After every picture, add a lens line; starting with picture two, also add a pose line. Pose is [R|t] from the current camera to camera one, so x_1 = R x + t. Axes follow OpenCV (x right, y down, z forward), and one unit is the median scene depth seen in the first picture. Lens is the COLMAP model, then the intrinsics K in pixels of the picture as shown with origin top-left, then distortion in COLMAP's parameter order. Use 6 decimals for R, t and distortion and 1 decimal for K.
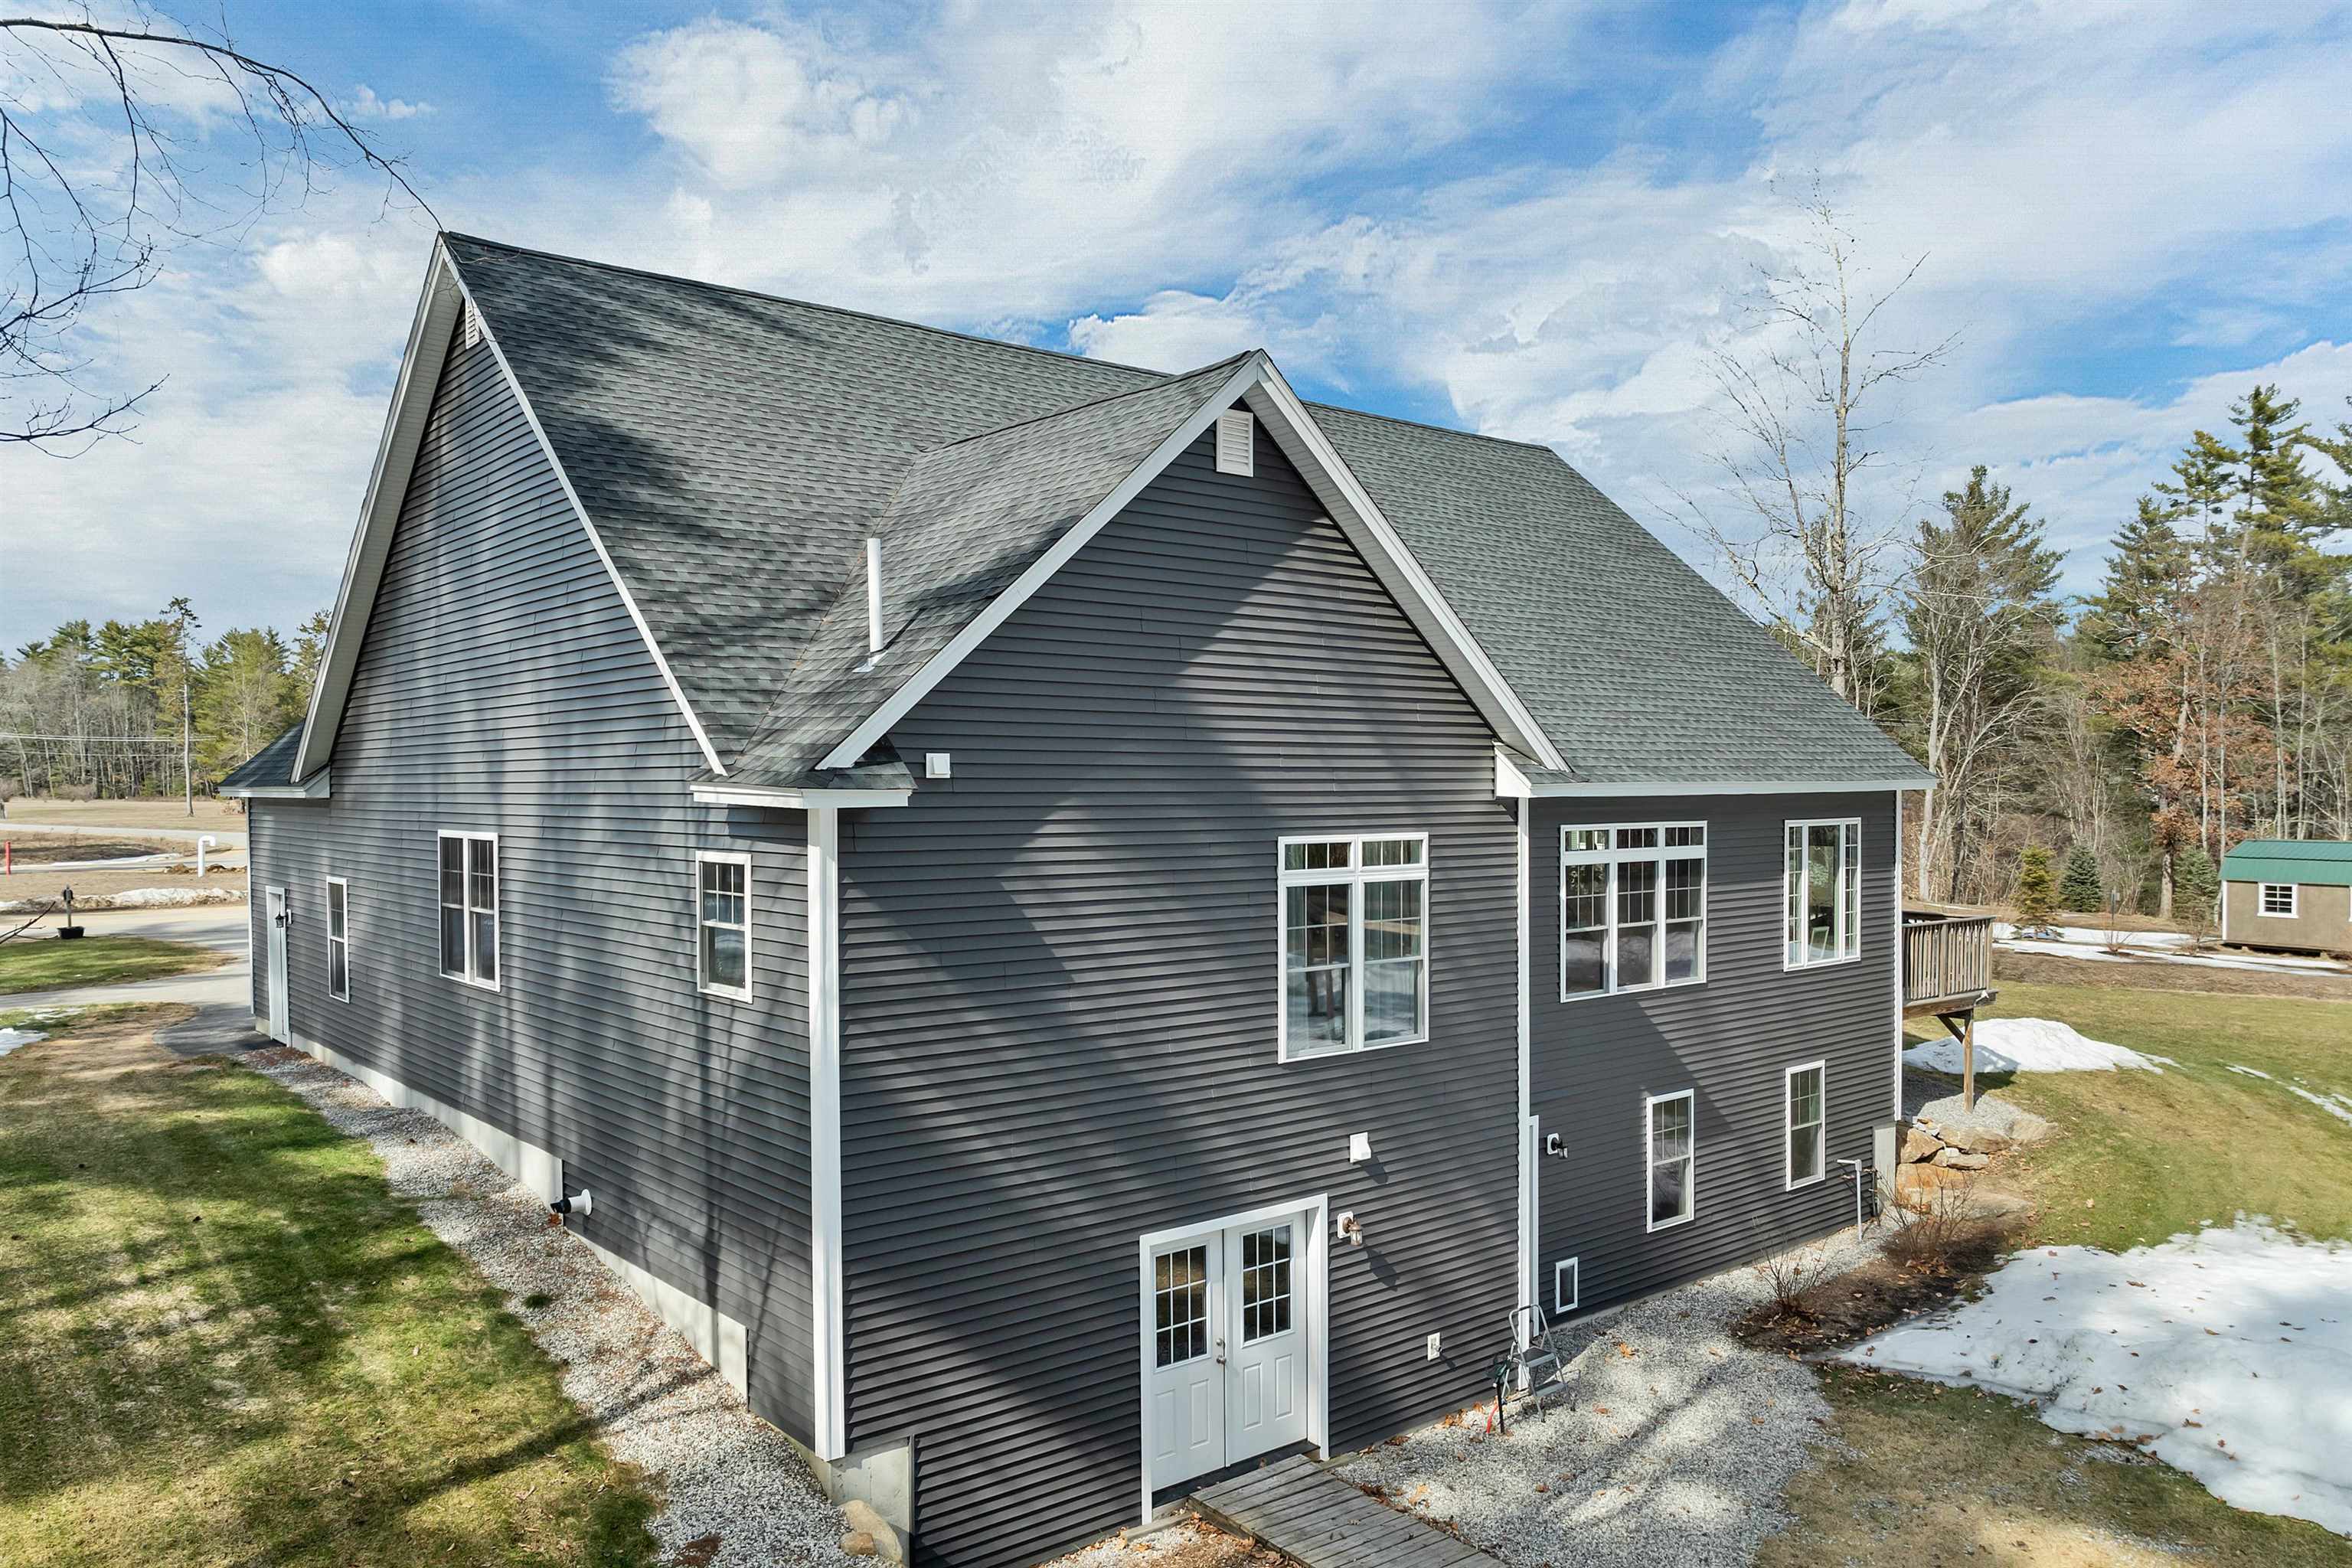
lens RADIAL K [[1713.5, 0, 1190.1], [0, 1713.5, 789.5], [0, 0, 1]] dist [-0.040775, -0.002765]
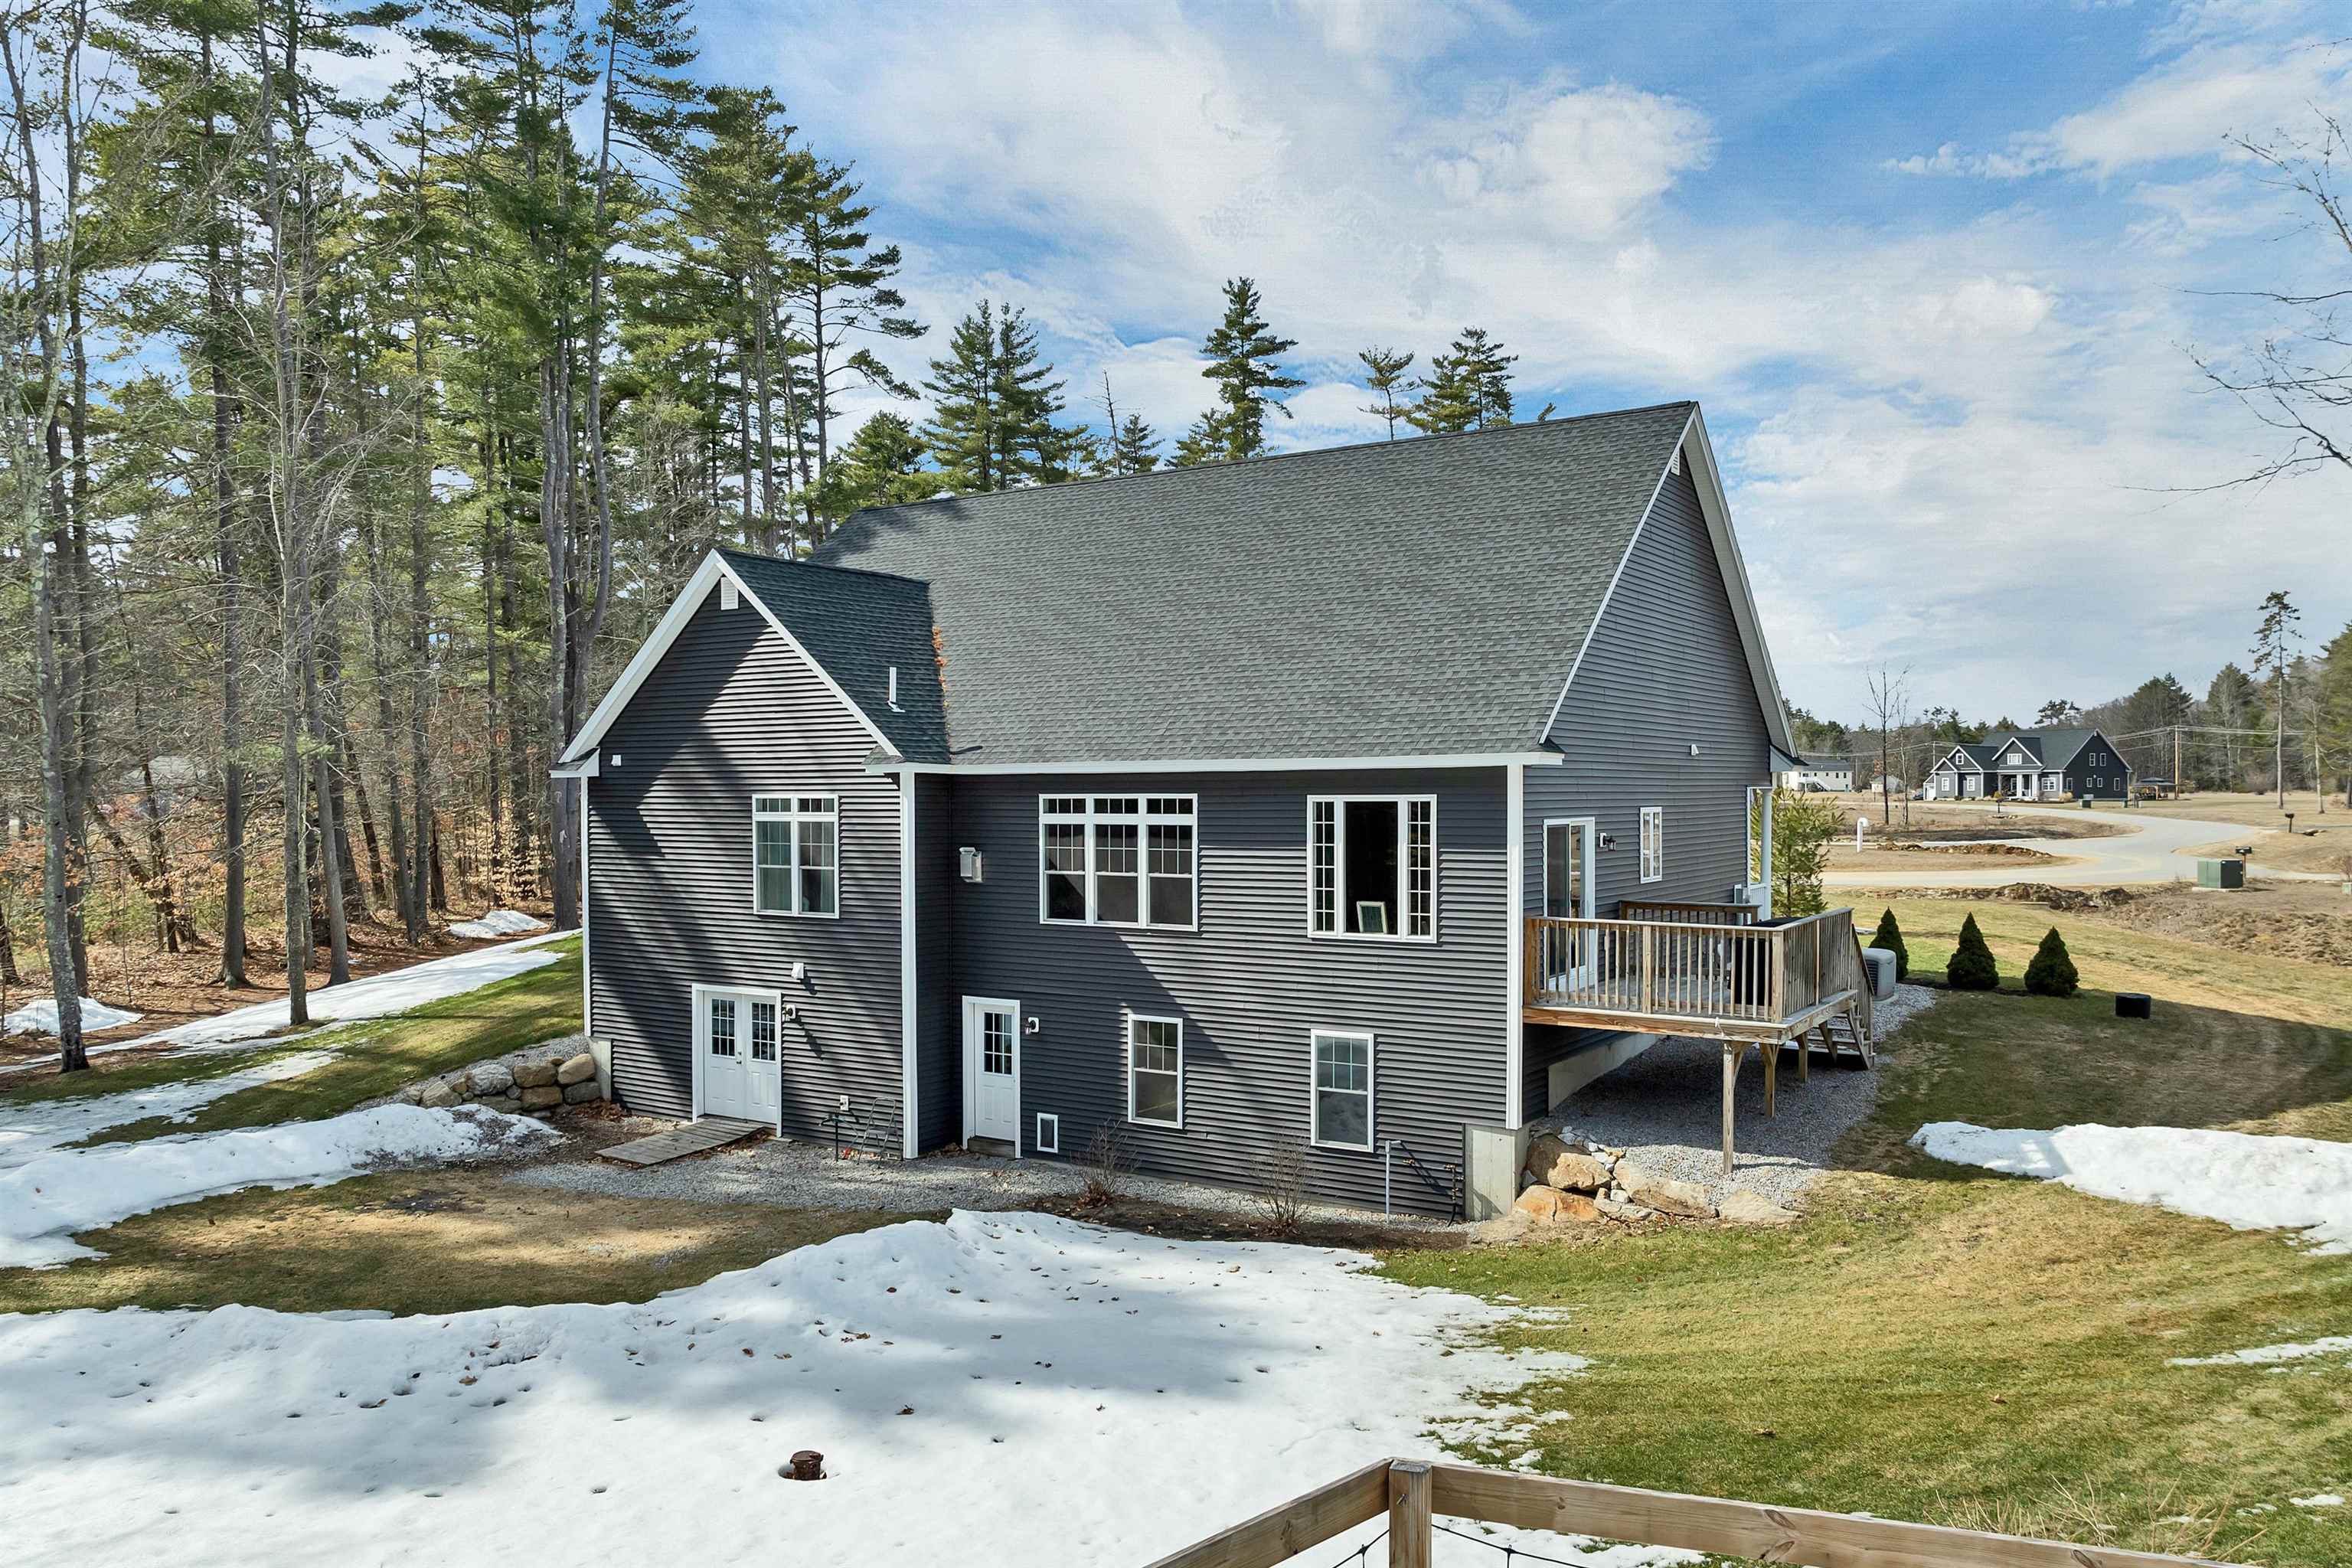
lens RADIAL K [[1702.6, 0, 1176.9], [0, 1702.6, 792.2], [0, 0, 1]] dist [-0.036464, -0.004059]
pose [[0.279180, 0.004493, -0.960228, 1.556769], [0.000128, 0.999989, 0.004717, 0.012831], [0.960239, -0.001440, 0.279176, 0.723385]]
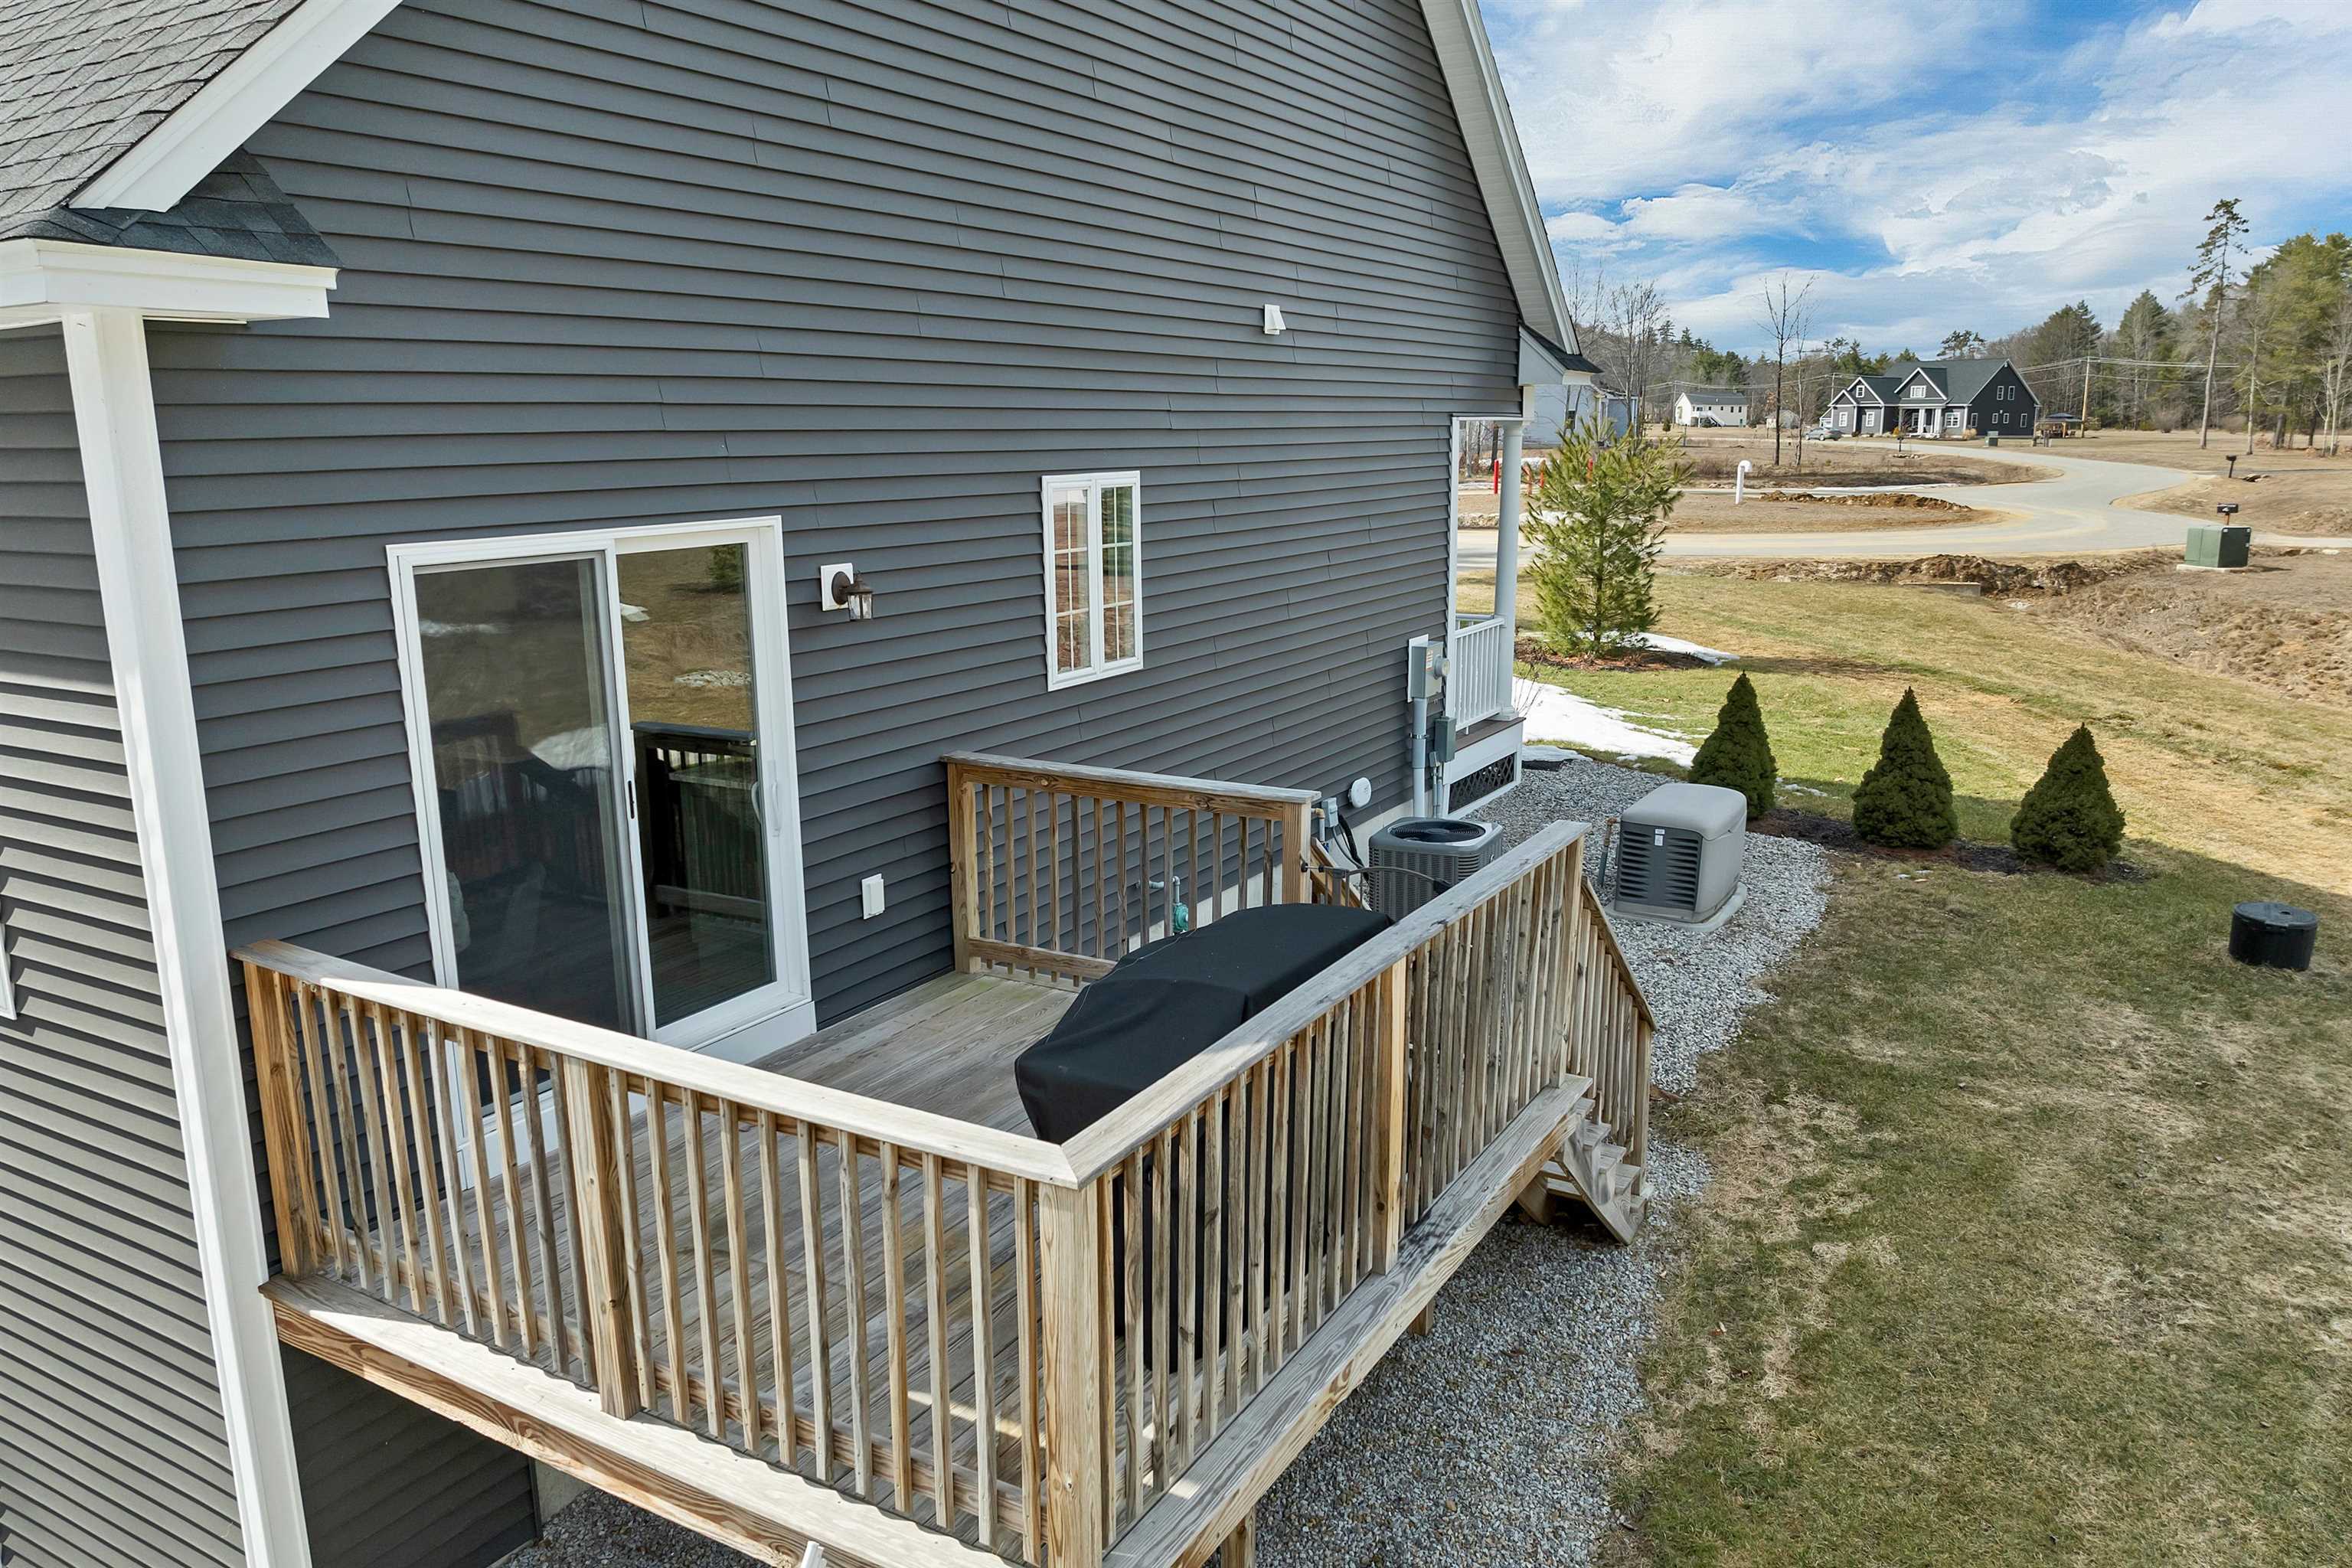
lens RADIAL K [[1713.5, 0, 1190.1], [0, 1713.5, 789.5], [0, 0, 1]] dist [-0.040775, -0.002765]
pose [[0.344791, 0.197857, -0.917590, 0.745852], [0.002477, 0.977338, 0.211671, 0.016858], [0.938676, -0.075255, 0.336488, 1.397114]]
